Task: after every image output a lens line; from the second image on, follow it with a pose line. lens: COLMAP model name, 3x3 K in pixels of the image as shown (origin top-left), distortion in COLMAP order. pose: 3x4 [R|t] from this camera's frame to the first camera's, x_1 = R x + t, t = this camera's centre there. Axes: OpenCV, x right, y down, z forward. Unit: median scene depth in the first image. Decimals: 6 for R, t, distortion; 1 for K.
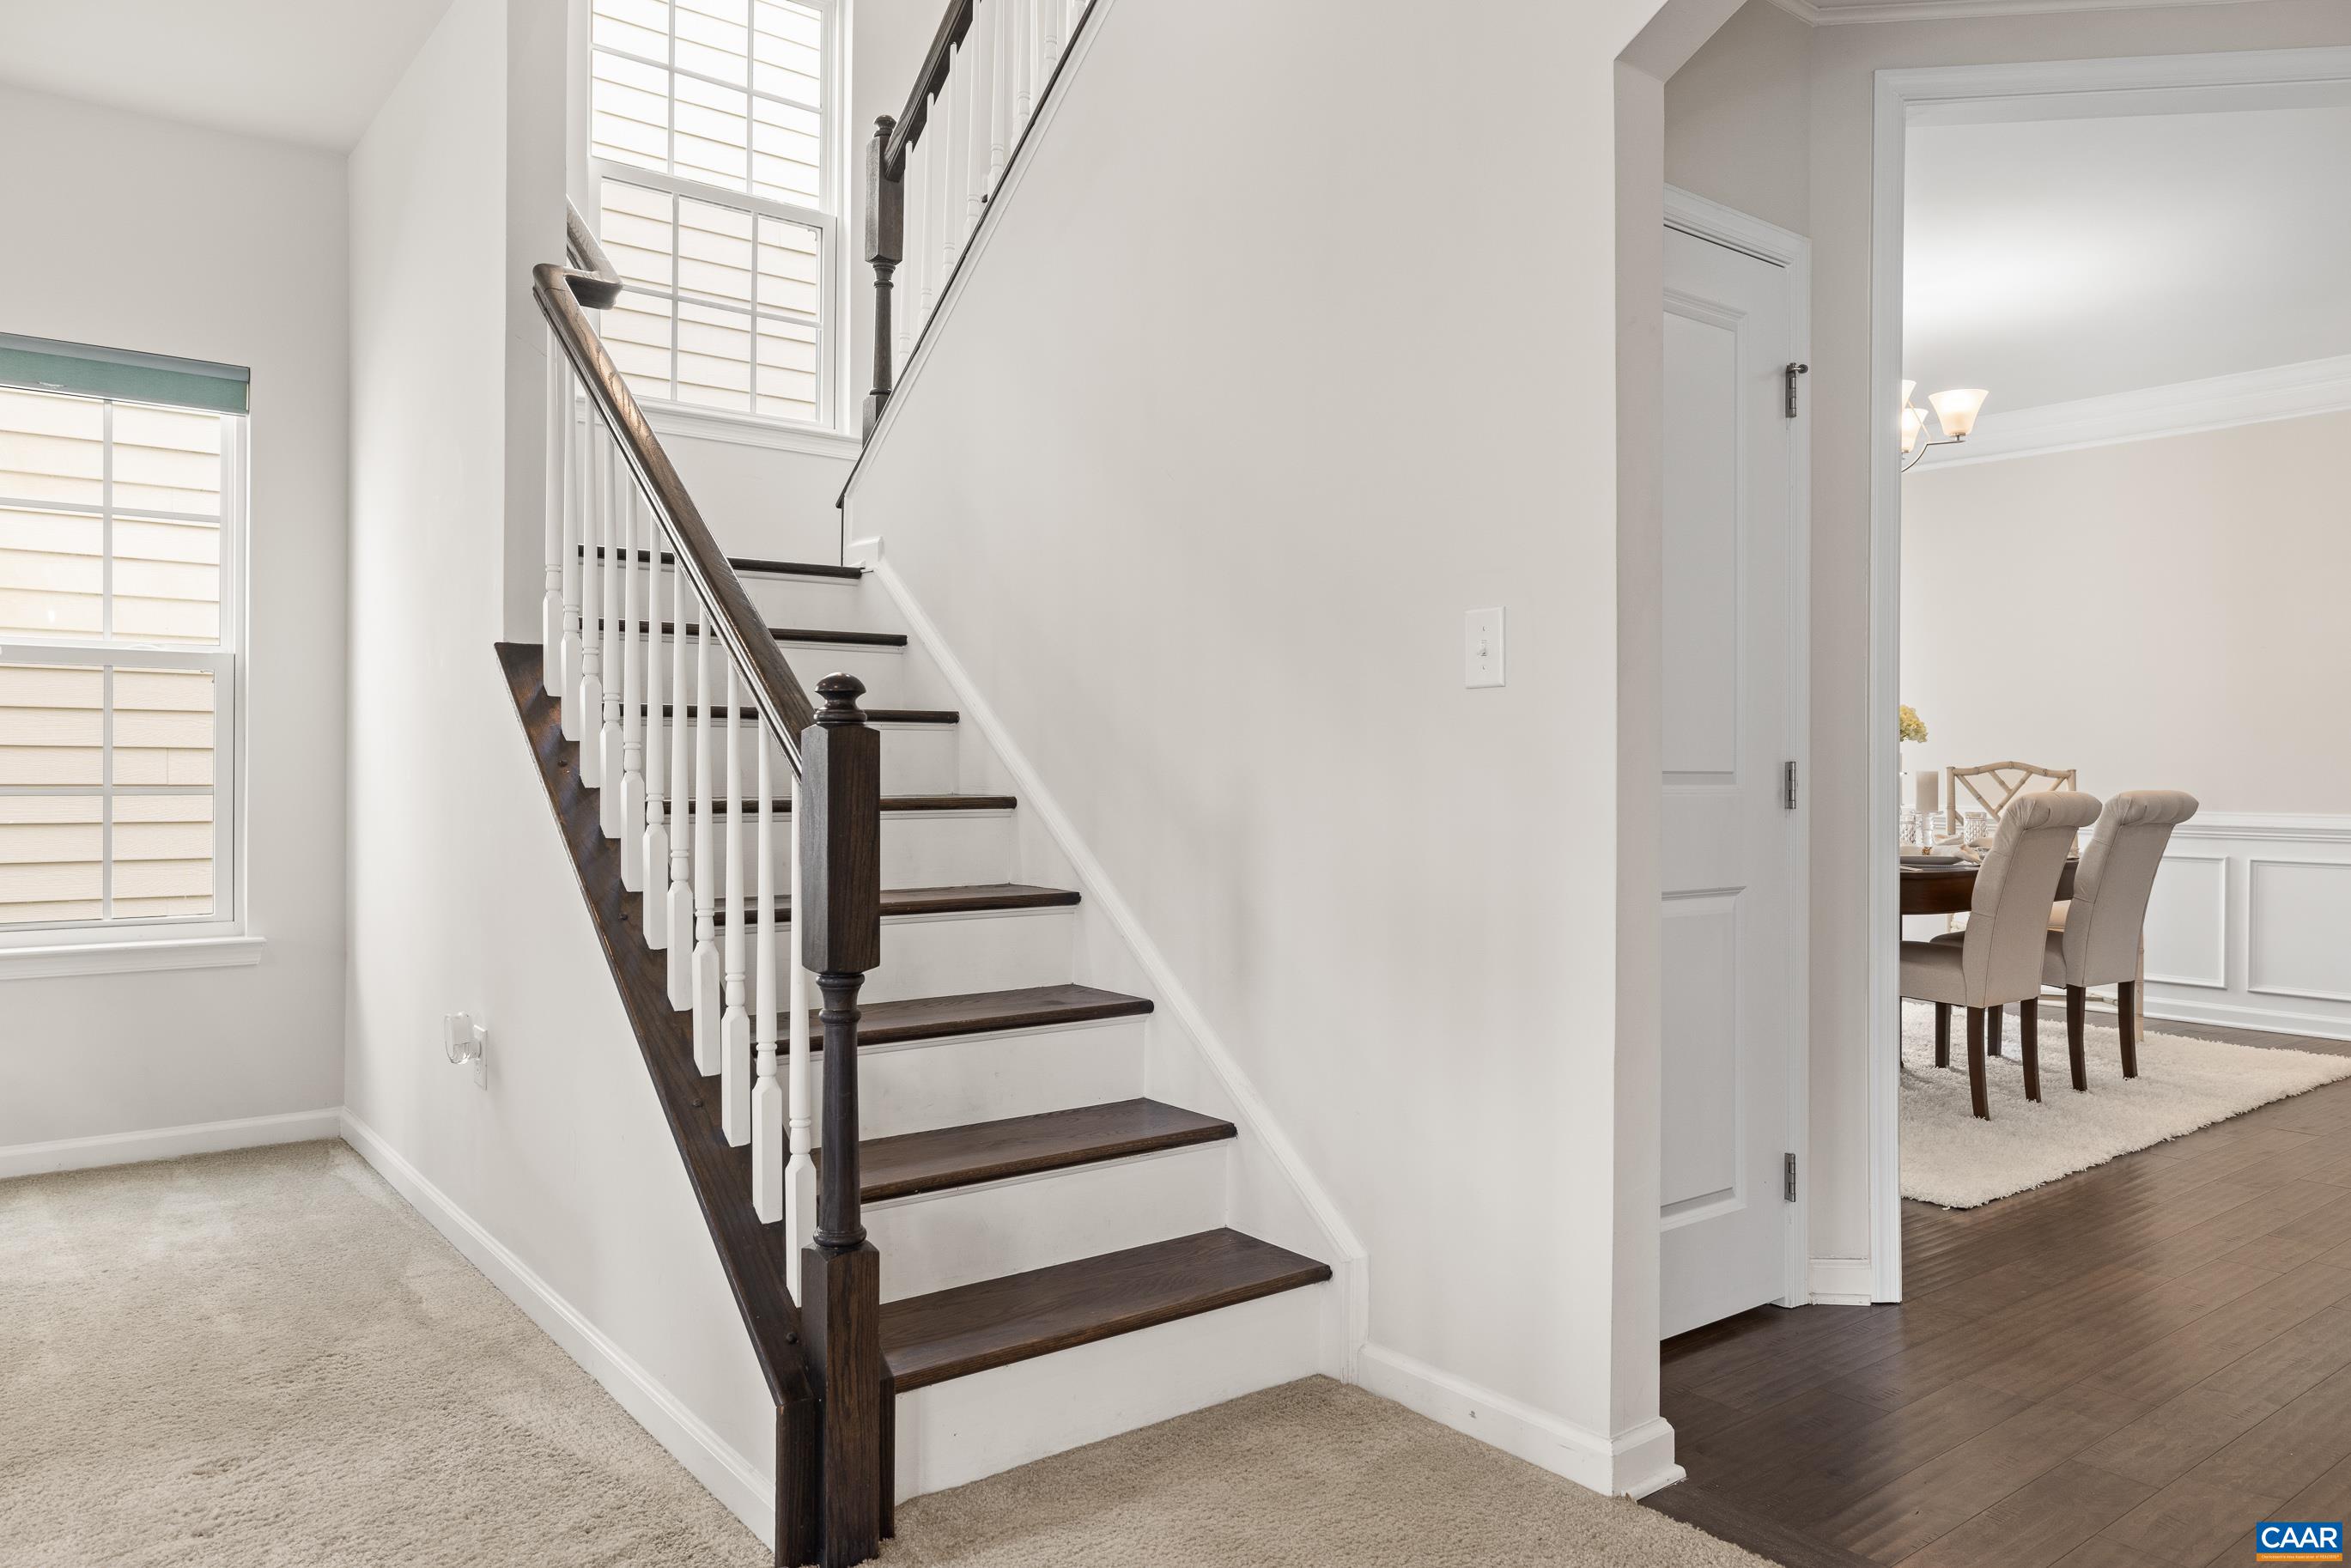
lens RADIAL K [[1545.6, 0, 1176.9], [0, 1545.6, 797.0], [0, 0, 1]] dist [-0.024464, 0.000924]
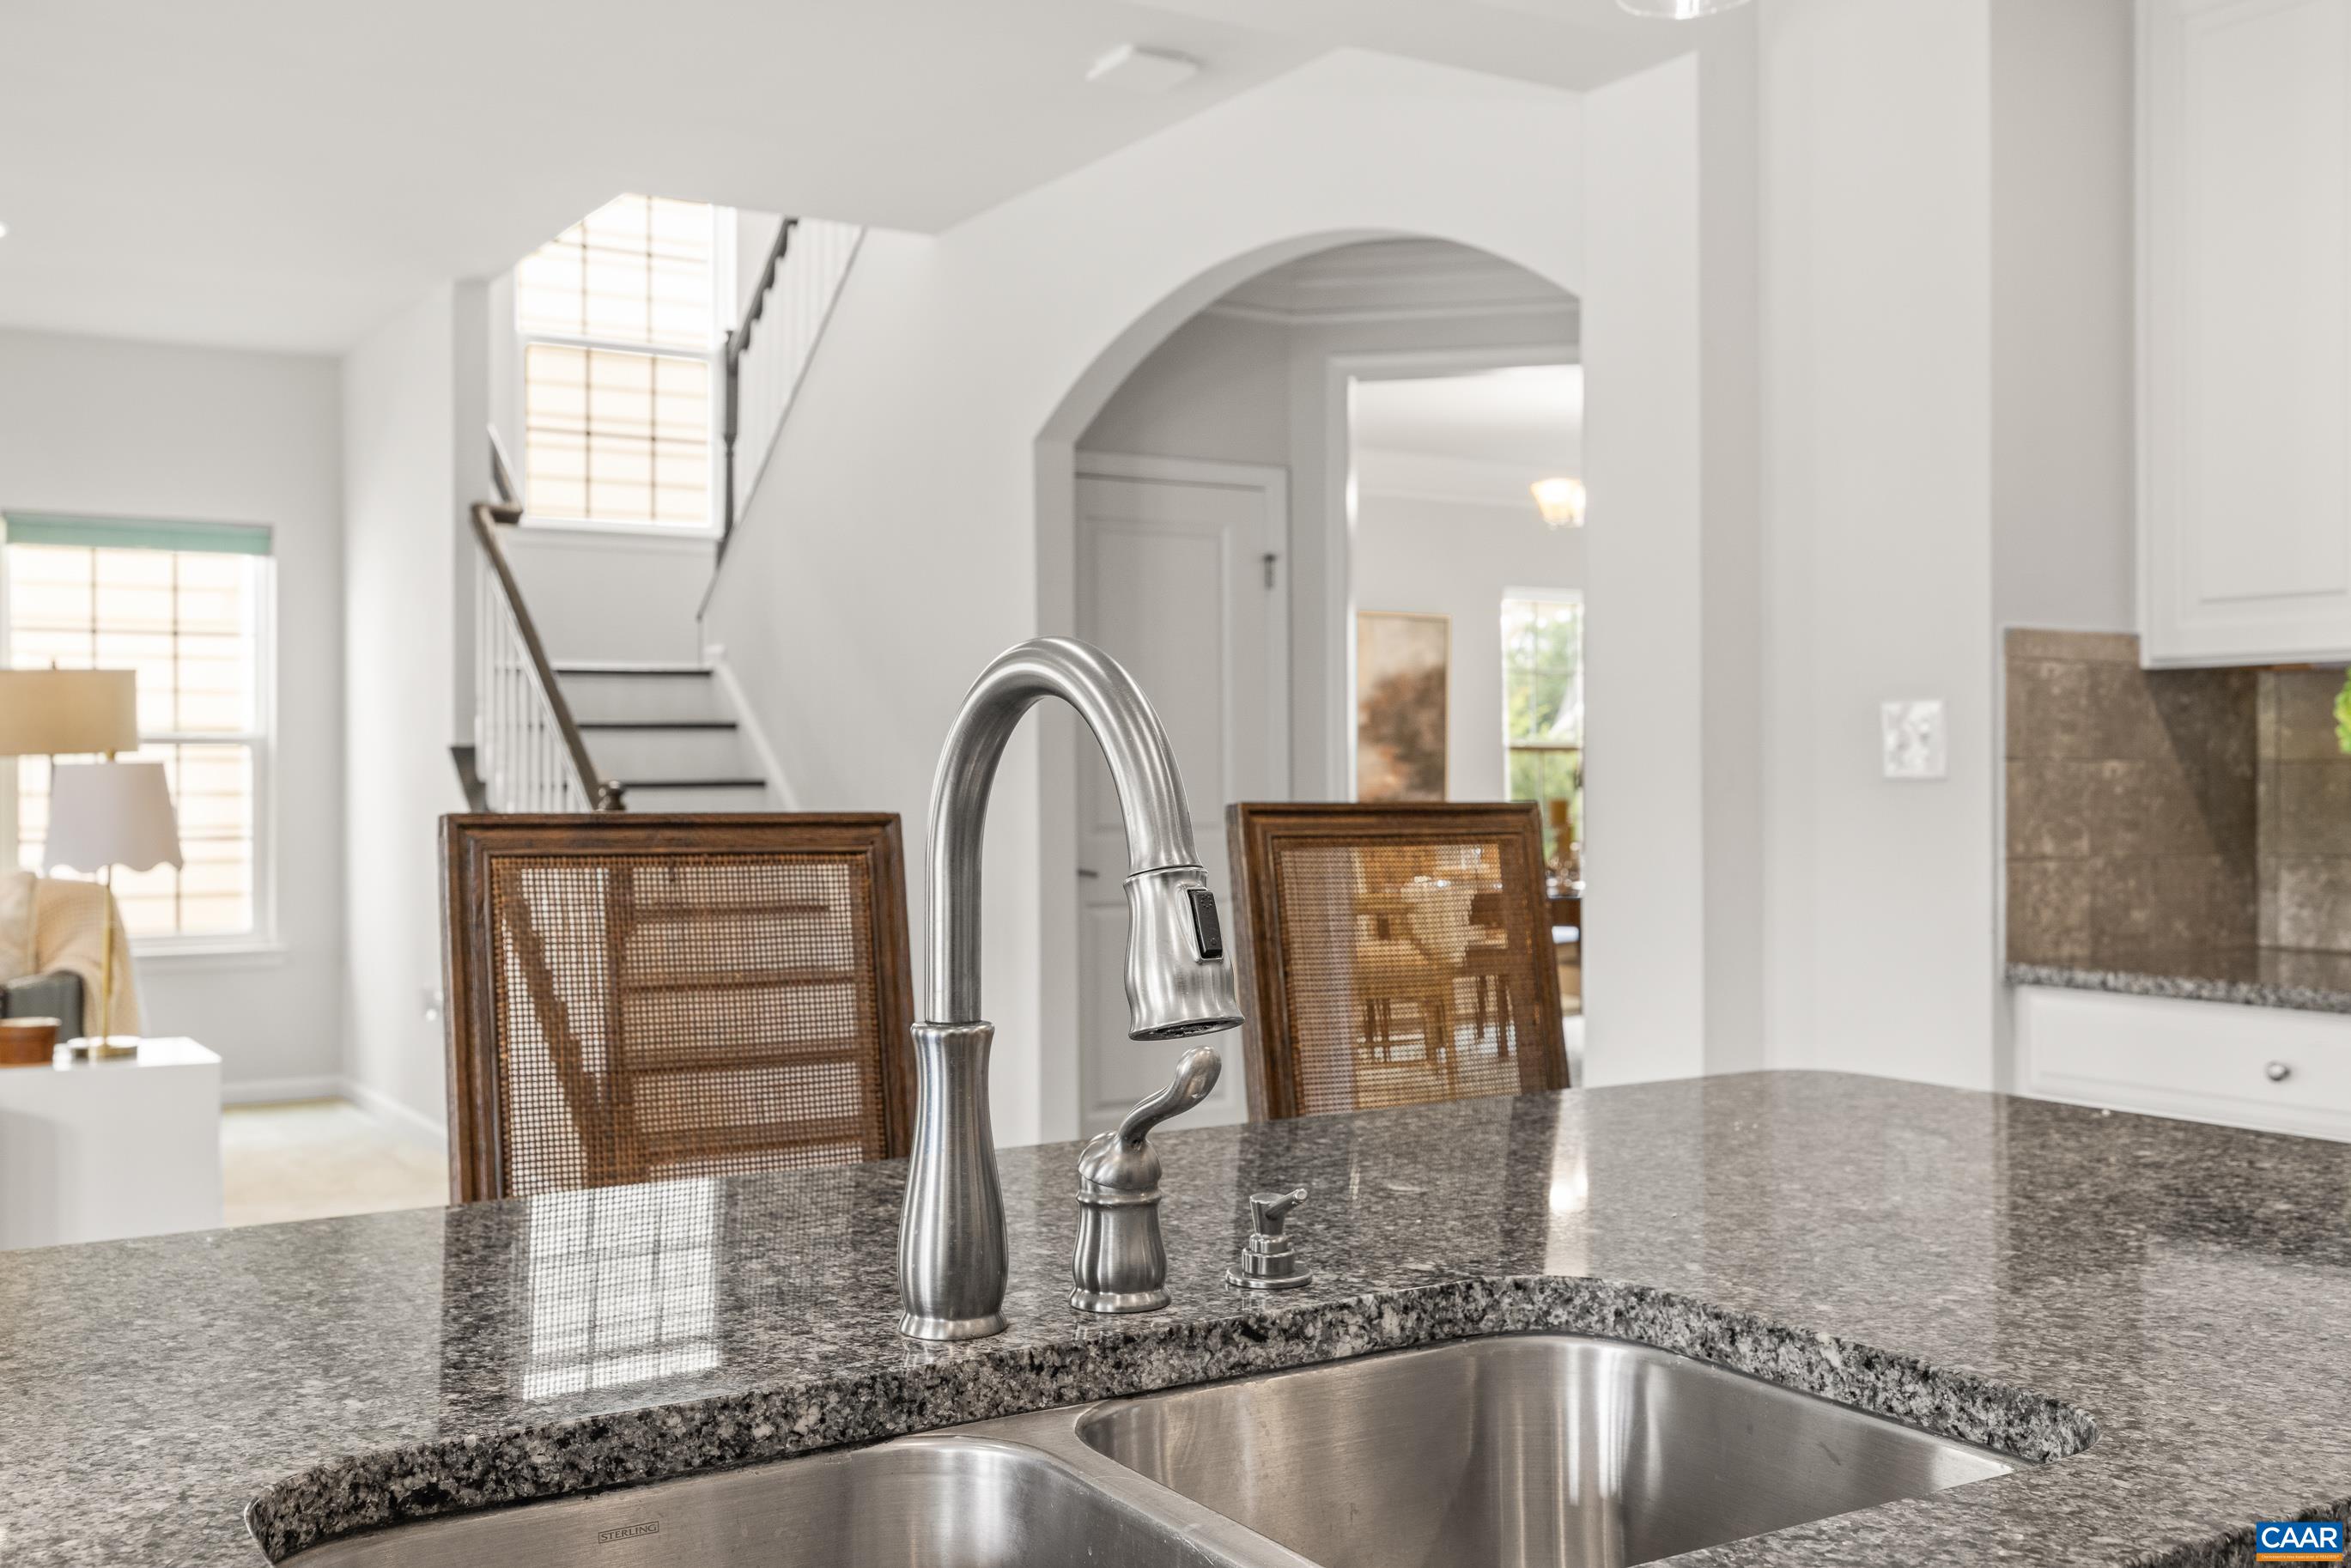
lens RADIAL K [[2331.1, 0, 1174.0], [0, 2331.1, 776.9], [0, 0, 1]] dist [0.012015, 0.000000]
pose [[0.992057, -0.007917, -0.125539, 0.454713], [0.006755, 0.999930, -0.009677, -0.032168], [0.125607, 0.008753, 0.992041, -0.976399]]
